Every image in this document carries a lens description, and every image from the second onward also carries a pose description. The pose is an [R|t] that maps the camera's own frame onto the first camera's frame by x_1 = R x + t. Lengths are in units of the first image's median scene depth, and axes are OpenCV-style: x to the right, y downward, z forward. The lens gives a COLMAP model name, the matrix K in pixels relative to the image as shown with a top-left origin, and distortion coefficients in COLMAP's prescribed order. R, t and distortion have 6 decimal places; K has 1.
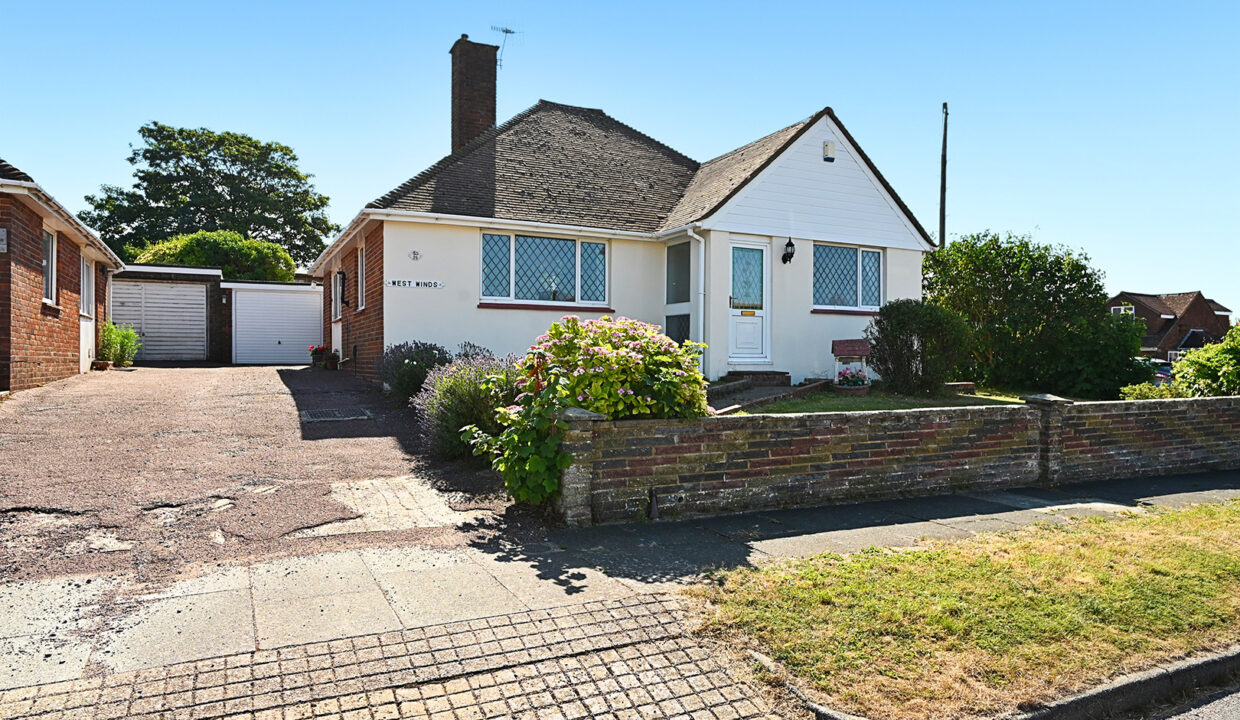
lens RADIAL K [[756.9, 0, 618.6], [0, 756.9, 362.0], [0, 0, 1]] dist [0.003902, 0.003629]
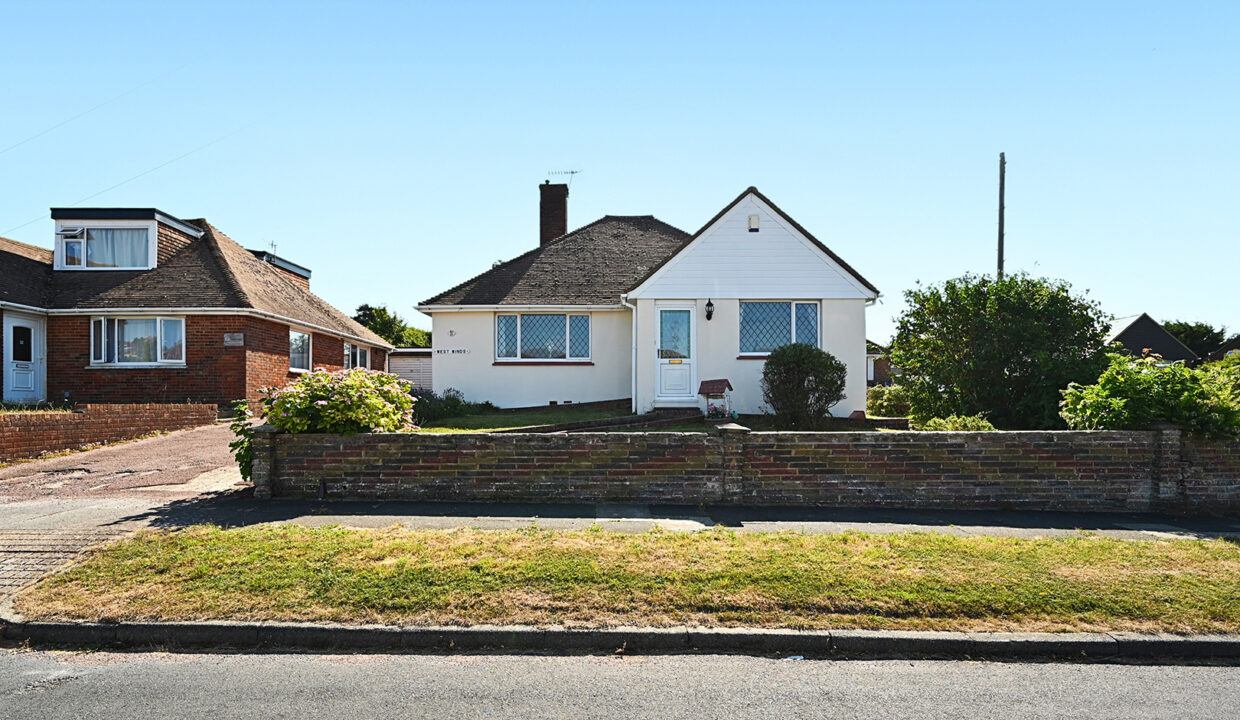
lens RADIAL K [[556.1, 0, 626.7], [0, 556.1, 406.4], [0, 0, 1]] dist [0.000714, 0.000661]
pose [[0.888728, -0.004005, -0.458417, 0.735958], [0.003212, 0.999992, -0.002509, 0.017525], [0.458423, 0.000757, 0.888734, 0.191266]]
